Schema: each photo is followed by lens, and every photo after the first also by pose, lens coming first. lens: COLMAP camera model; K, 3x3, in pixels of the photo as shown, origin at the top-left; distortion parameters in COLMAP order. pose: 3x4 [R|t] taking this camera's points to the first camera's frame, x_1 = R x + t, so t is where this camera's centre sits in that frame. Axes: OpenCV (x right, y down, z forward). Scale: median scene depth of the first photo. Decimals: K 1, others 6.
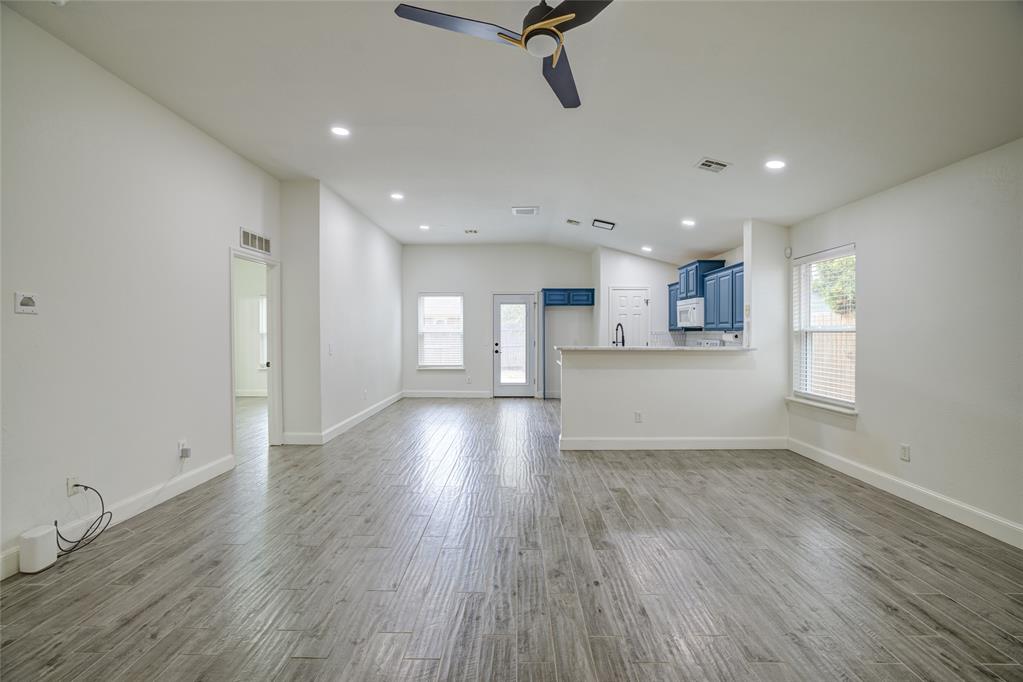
lens RADIAL K [[441.0, 0, 508.0], [0, 441.0, 337.3], [0, 0, 1]] dist [-0.051742, 0.018443]
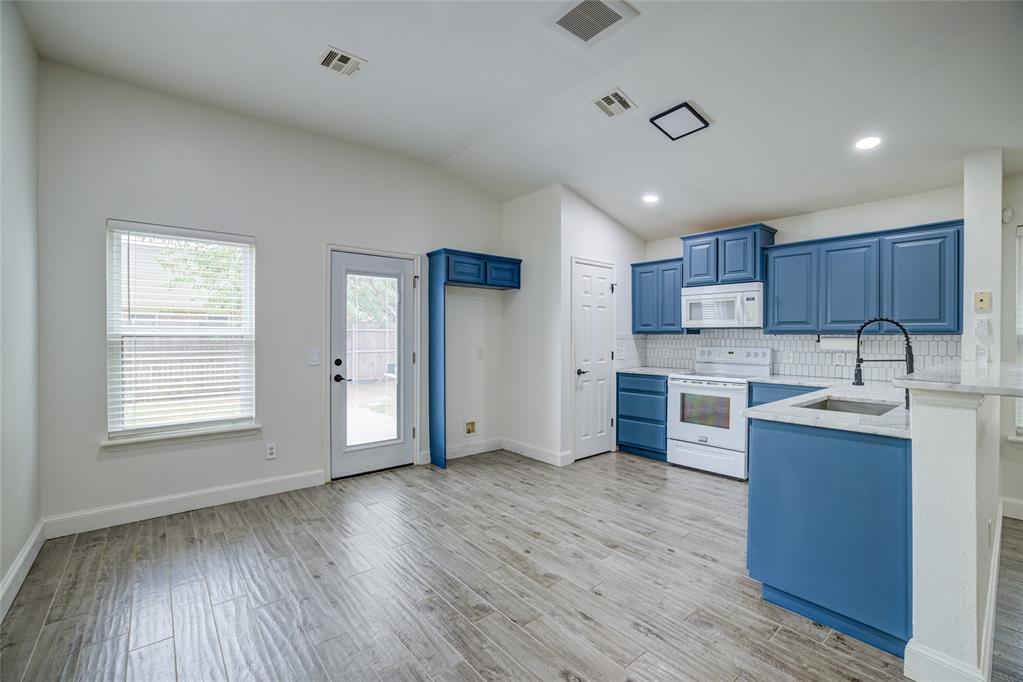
lens RADIAL K [[438.5, 0, 509.0], [0, 438.5, 337.2], [0, 0, 1]] dist [-0.048085, 0.015973]
pose [[0.754965, -0.001970, 0.655762, -0.256210], [0.004900, 0.999985, -0.002638, -0.010415], [-0.655747, 0.005205, 0.754963, 0.761960]]
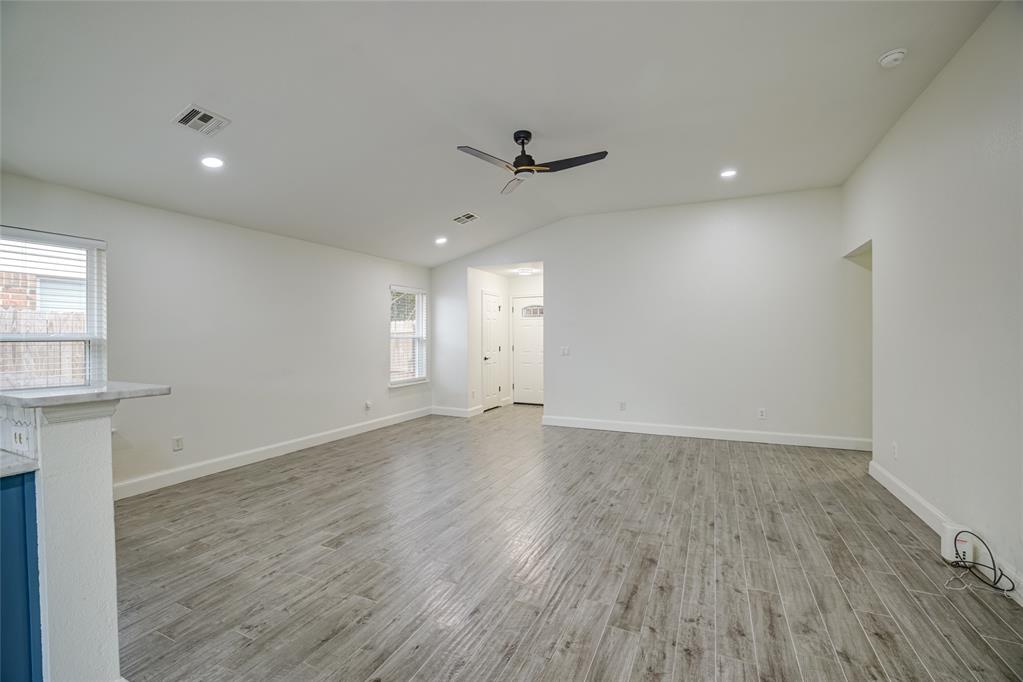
lens RADIAL K [[441.0, 0, 508.0], [0, 441.0, 337.3], [0, 0, 1]] dist [-0.051742, 0.018443]
pose [[-0.913169, 0.005923, 0.407539, -0.195577], [0.011242, 0.999880, 0.010658, -0.011949], [-0.407427, 0.014314, -0.913126, 0.892235]]
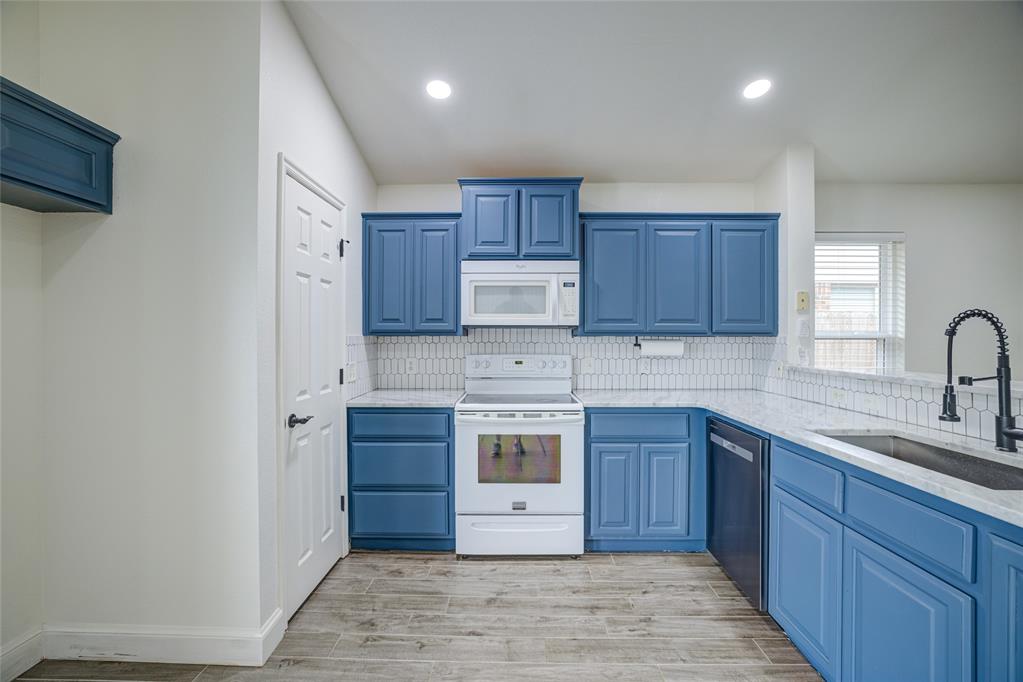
lens RADIAL K [[441.0, 0, 508.0], [0, 441.0, 337.3], [0, 0, 1]] dist [-0.051742, 0.018443]
pose [[0.005796, -0.001528, 0.999982, -0.015379], [0.008704, 0.999961, 0.001477, -0.014549], [-0.999945, 0.008696, 0.005809, 1.069391]]
